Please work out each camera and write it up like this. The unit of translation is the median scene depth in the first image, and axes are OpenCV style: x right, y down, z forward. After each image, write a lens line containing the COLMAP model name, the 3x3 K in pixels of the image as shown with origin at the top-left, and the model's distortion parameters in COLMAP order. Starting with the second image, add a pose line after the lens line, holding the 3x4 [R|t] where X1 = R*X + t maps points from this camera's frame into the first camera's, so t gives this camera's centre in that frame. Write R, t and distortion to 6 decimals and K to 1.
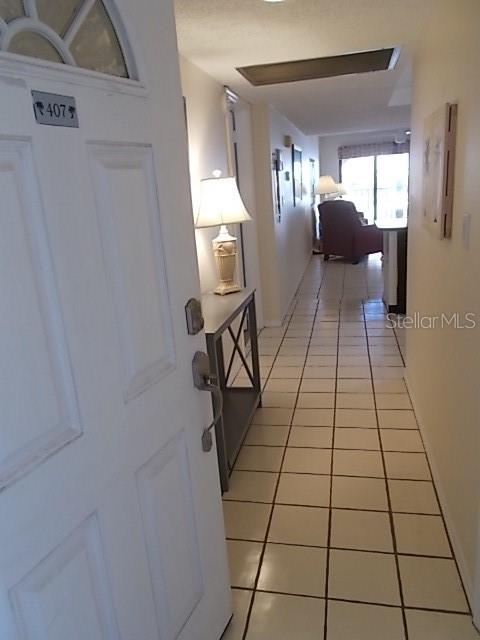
lens RADIAL K [[507.2, 0, 240.0], [0, 507.2, 320.0], [0, 0, 1]] dist [0.041875, -0.016440]
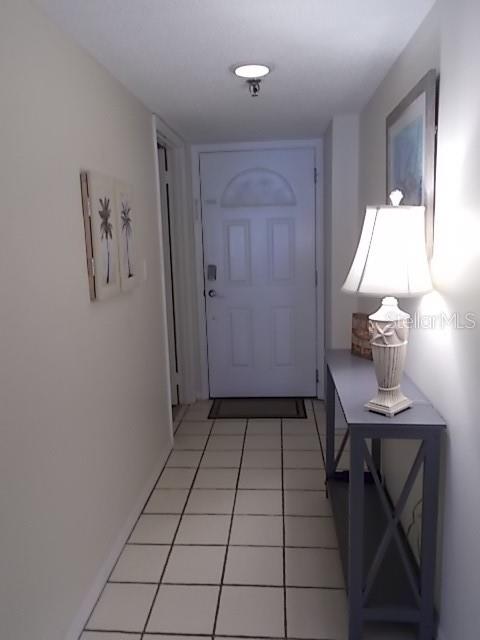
lens RADIAL K [[507.2, 0, 240.0], [0, 507.2, 320.0], [0, 0, 1]] dist [0.041875, -0.016440]
pose [[-0.985591, 0.124035, -0.115000, 0.116640], [0.064007, 0.902833, 0.425200, -0.242749], [0.156566, 0.411712, -0.897764, 0.891090]]
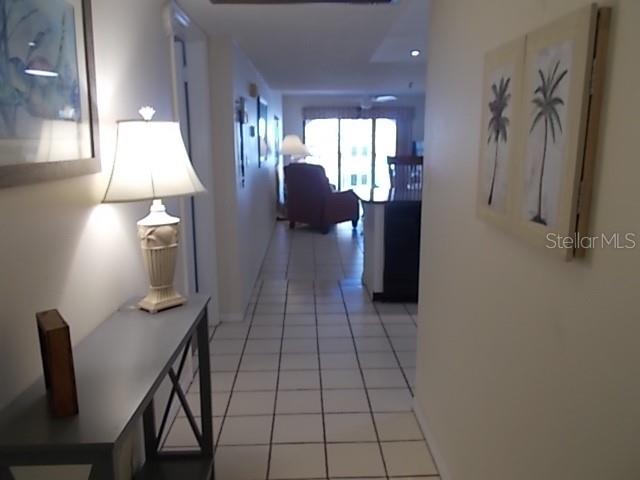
lens RADIAL K [[507.2, 0, 317.5], [0, 507.2, 230.5], [0, 0, 1]] dist [0.041875, -0.016440]
pose [[0.971567, 0.024186, 0.235526, 0.006576], [-0.002835, 0.995886, -0.090575, -0.056981], [-0.236747, 0.087332, 0.967638, 0.224188]]
